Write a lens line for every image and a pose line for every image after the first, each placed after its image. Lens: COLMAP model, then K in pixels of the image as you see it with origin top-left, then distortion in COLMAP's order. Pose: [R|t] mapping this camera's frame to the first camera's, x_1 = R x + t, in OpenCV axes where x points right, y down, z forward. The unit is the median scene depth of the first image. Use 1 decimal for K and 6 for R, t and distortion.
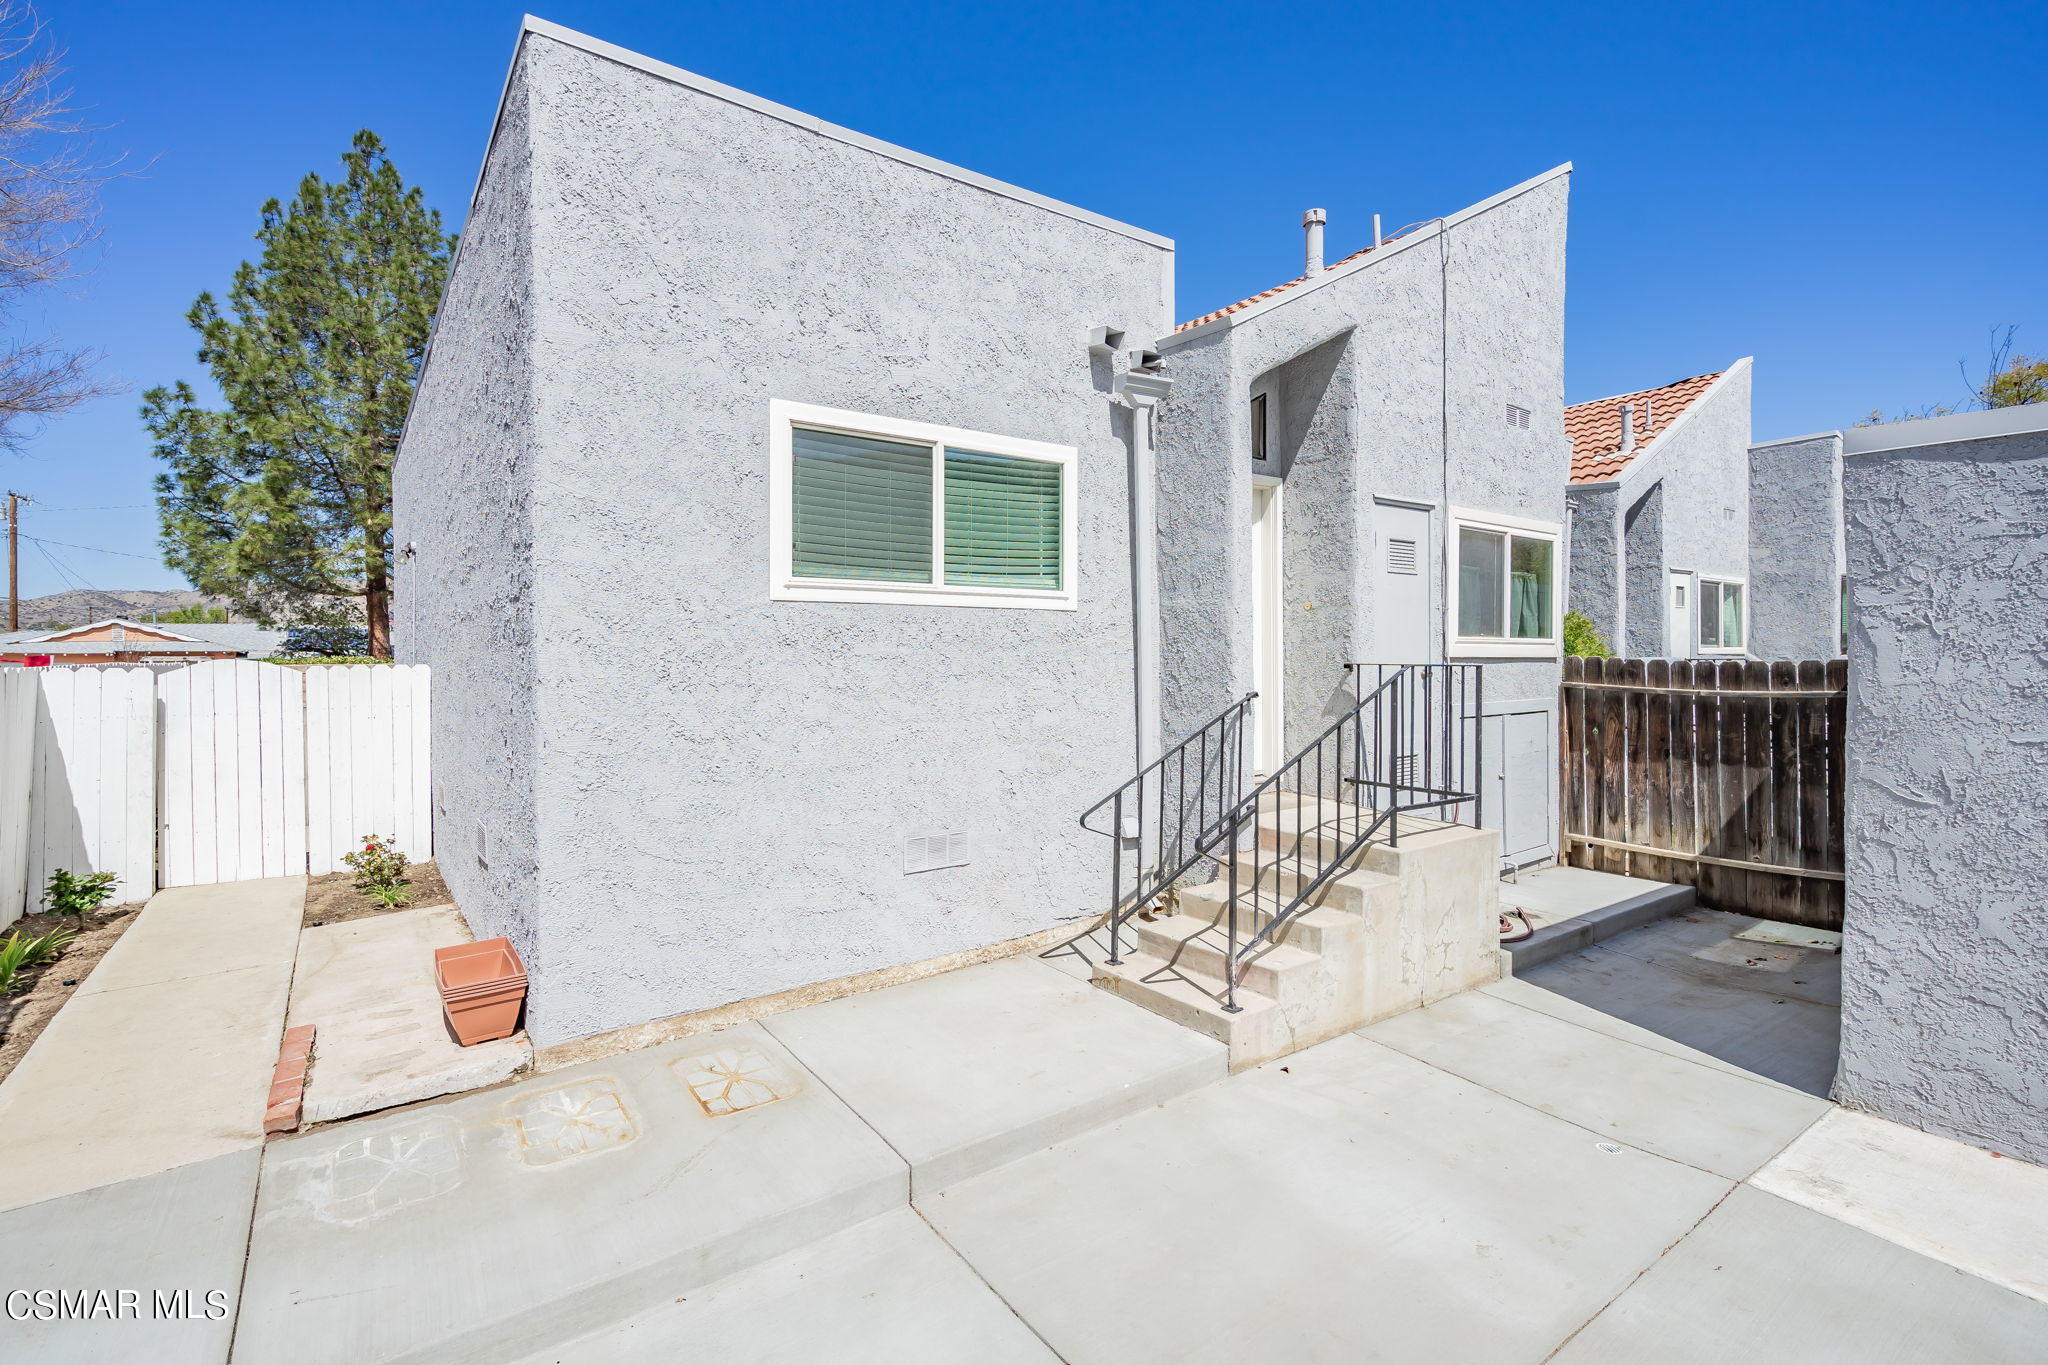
lens RADIAL K [[942.2, 0, 1020.6], [0, 942.2, 655.9], [0, 0, 1]] dist [-0.008586, 0.005827]
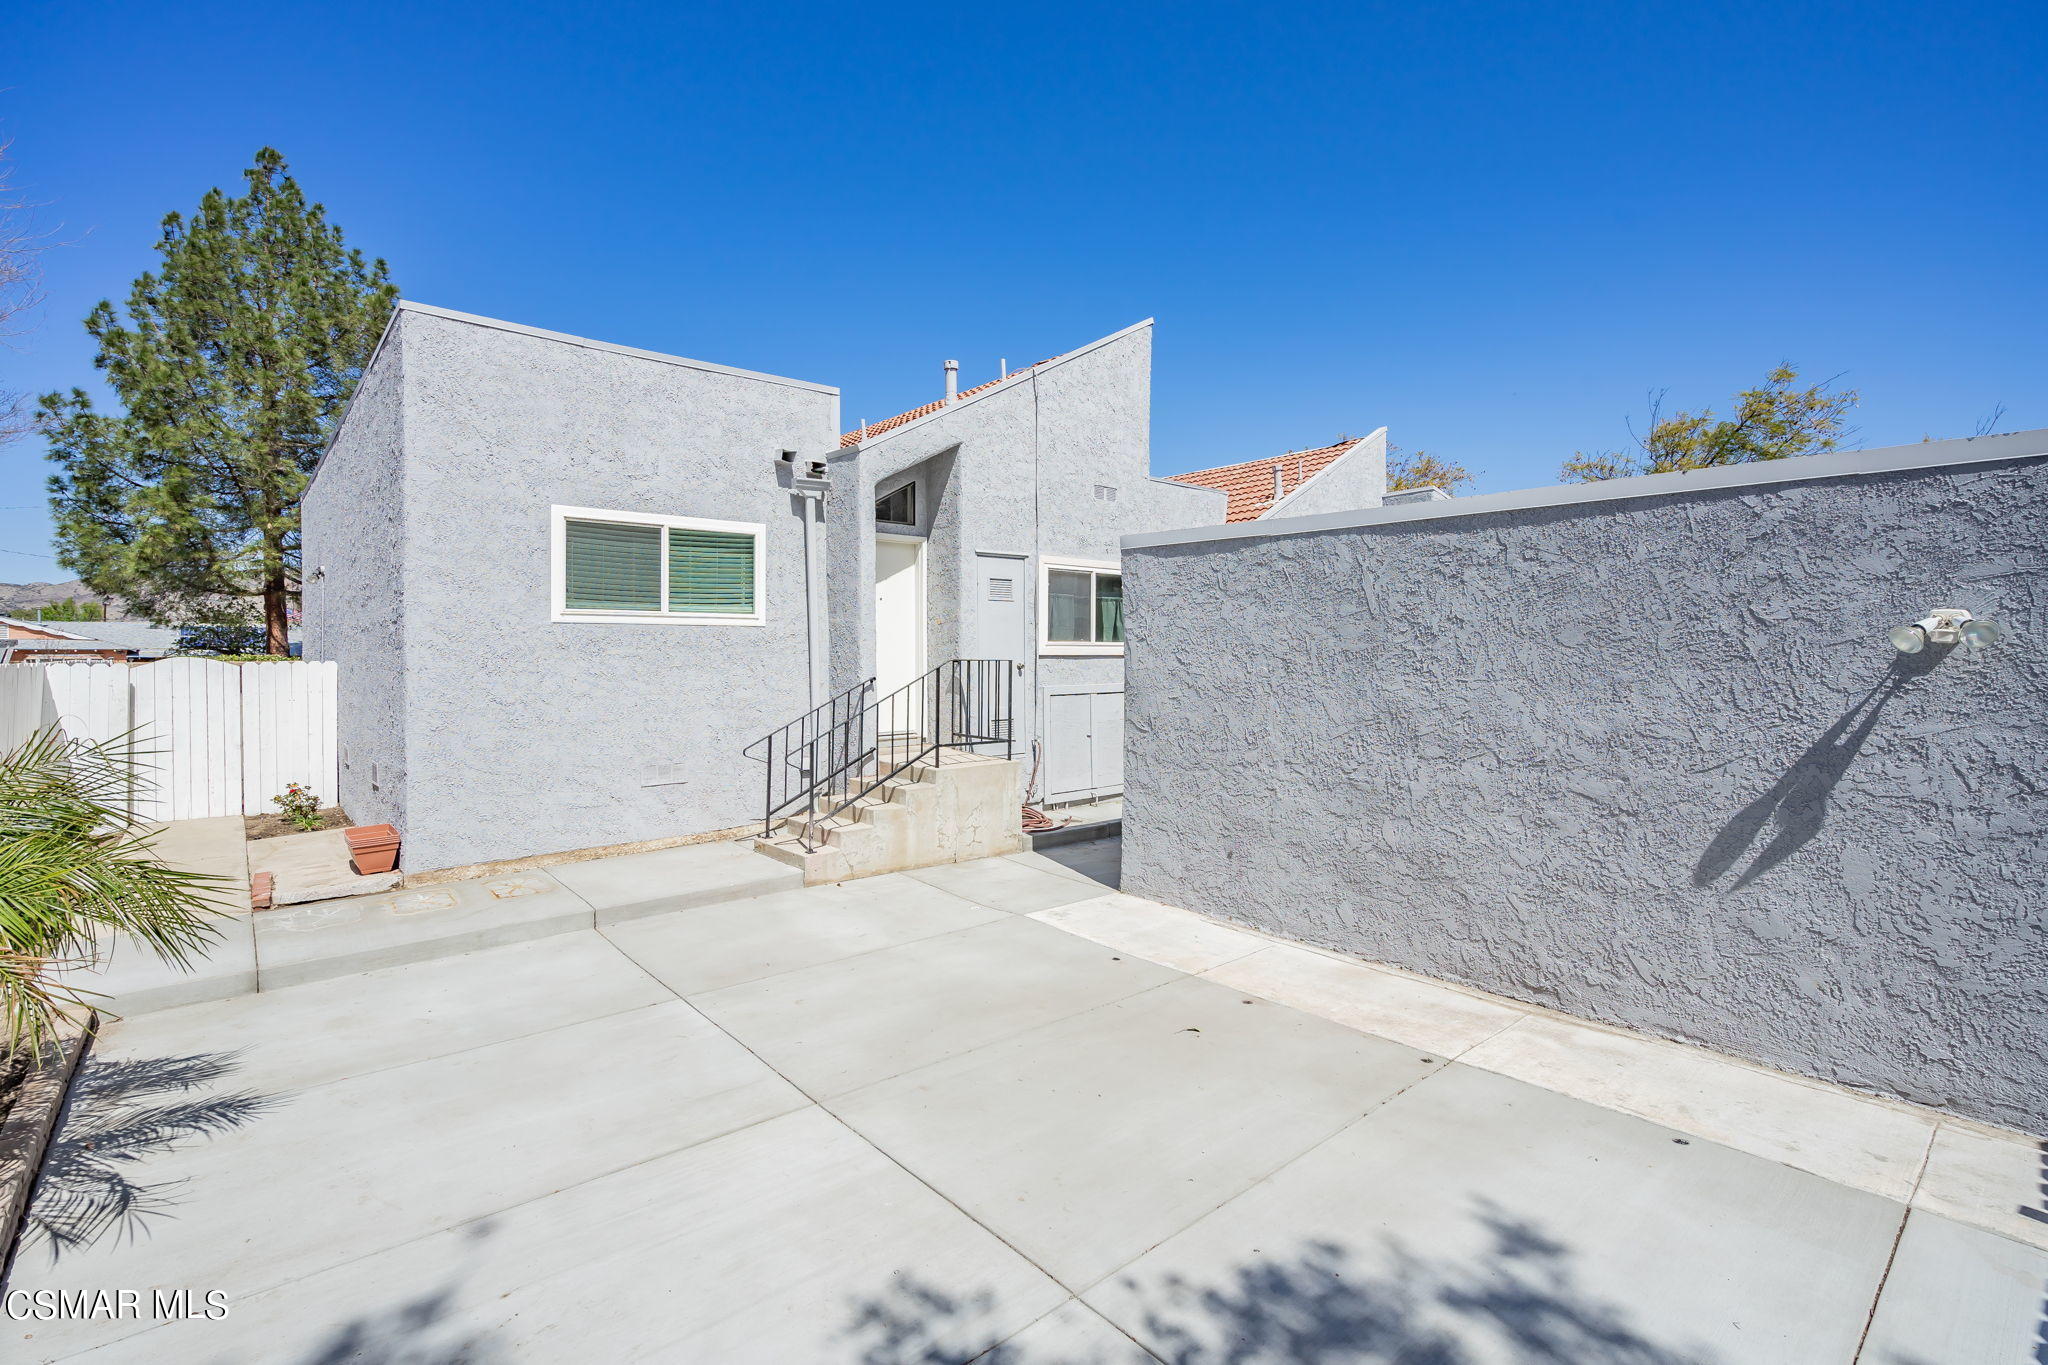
lens RADIAL K [[930.3, 0, 1002.8], [0, 930.3, 645.3], [0, 0, 1]] dist [-0.001882, -0.000285]
pose [[0.997699, -0.000020, 0.067795, 0.274343], [0.000618, 0.999961, -0.008801, -0.001227], [-0.067792, 0.008822, 0.997660, -0.463350]]
